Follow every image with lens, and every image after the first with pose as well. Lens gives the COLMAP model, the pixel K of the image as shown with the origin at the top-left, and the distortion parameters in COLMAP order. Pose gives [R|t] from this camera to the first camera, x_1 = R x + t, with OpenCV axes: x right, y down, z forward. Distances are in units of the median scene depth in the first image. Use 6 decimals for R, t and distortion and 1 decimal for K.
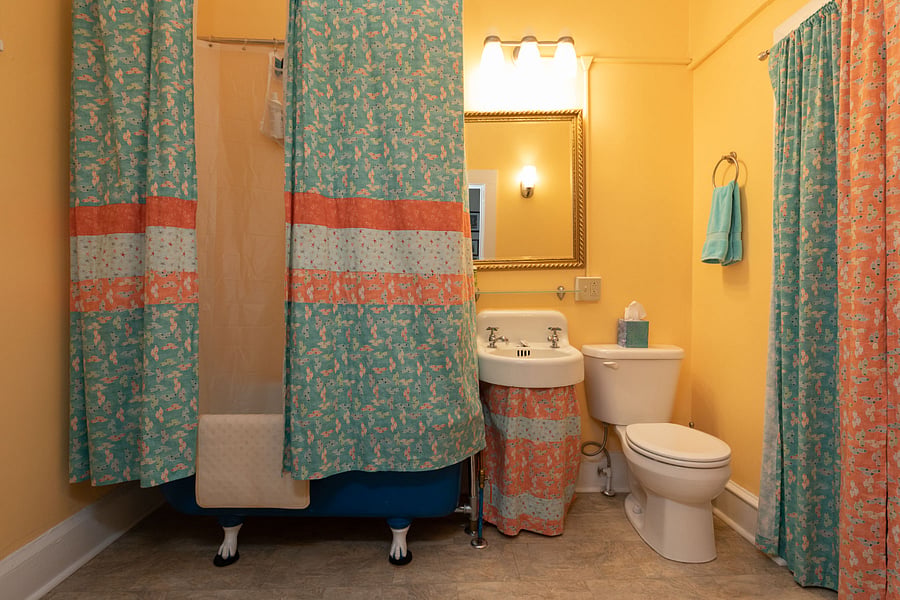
lens RADIAL K [[437.9, 0, 444.6], [0, 437.9, 291.4], [0, 0, 1]] dist [-0.011610, -0.000359]
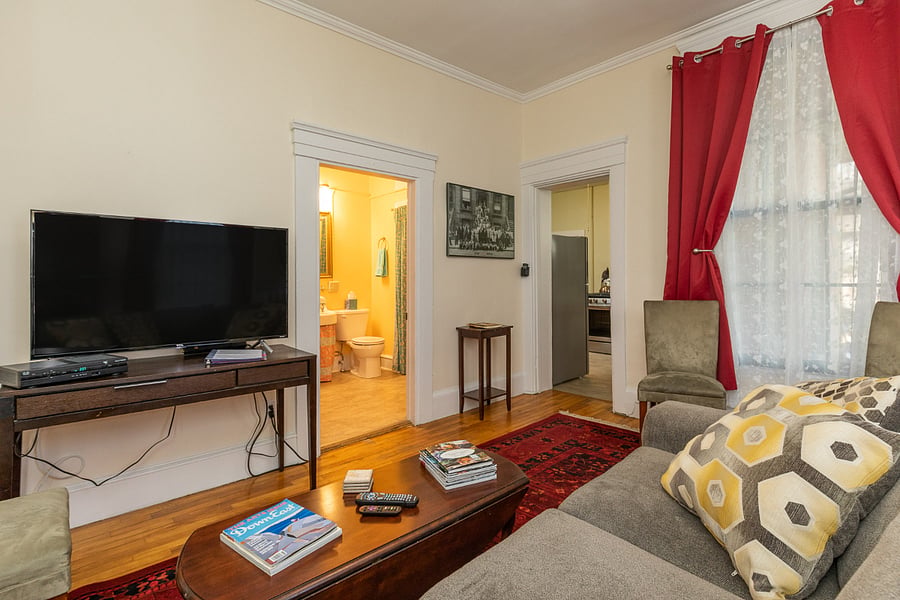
lens RADIAL K [[437.9, 0, 444.6], [0, 437.9, 291.4], [0, 0, 1]] dist [-0.011610, -0.000359]
pose [[0.769103, -0.018758, 0.638849, -0.826589], [0.011198, 0.999811, 0.015874, -0.013004], [-0.639026, -0.005055, 0.769168, -1.383294]]
